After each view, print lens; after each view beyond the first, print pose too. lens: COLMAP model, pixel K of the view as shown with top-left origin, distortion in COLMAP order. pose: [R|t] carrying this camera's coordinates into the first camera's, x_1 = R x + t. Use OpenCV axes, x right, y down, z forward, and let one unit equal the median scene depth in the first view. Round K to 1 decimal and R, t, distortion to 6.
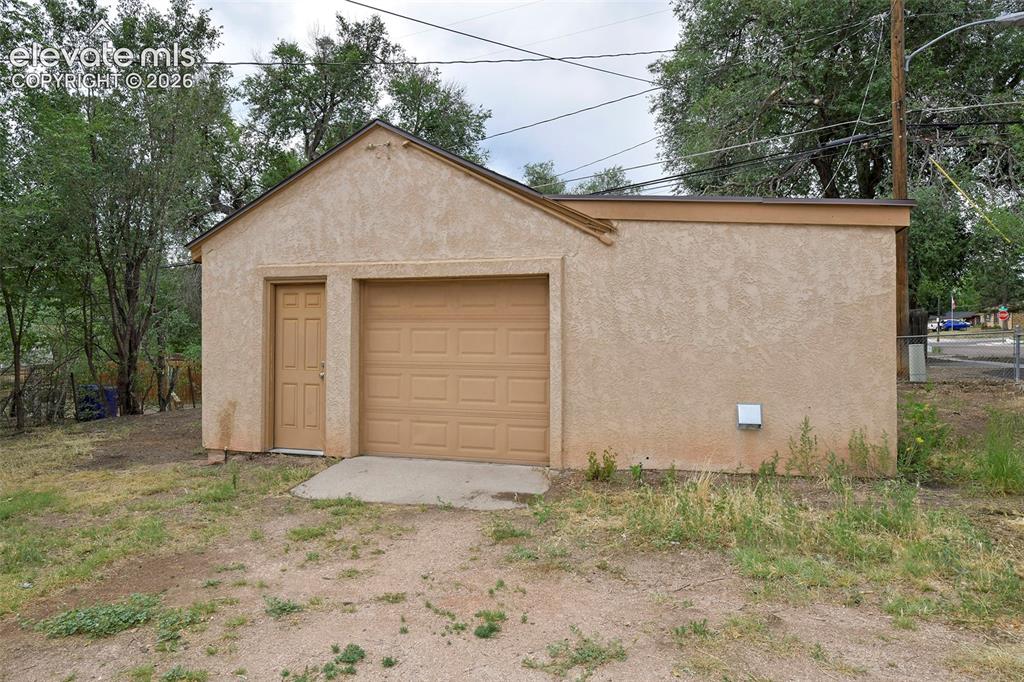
lens RADIAL K [[653.5, 0, 512.0], [0, 653.5, 341.0], [0, 0, 1]] dist [0.002350, -0.000041]
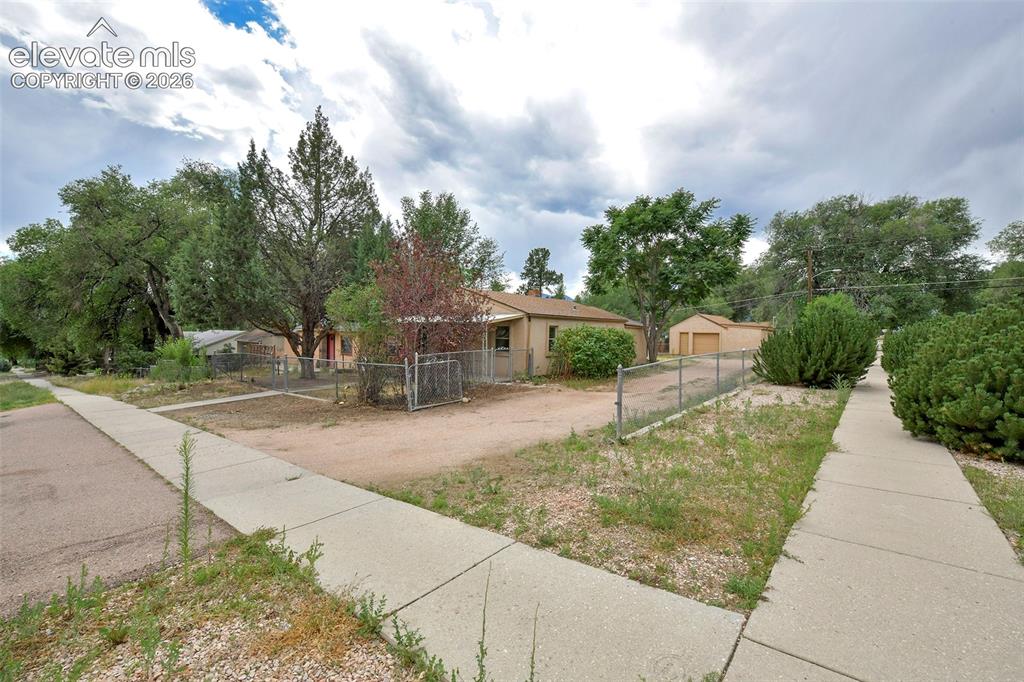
lens RADIAL K [[422.6, 0, 512.0], [0, 422.6, 341.0], [0, 0, 1]] dist [-0.003772, -0.000617]
pose [[0.908581, 0.016108, -0.417398, -0.091130], [-0.010169, 0.999813, 0.016449, -0.055643], [0.417585, -0.010701, 0.908575, -4.648452]]
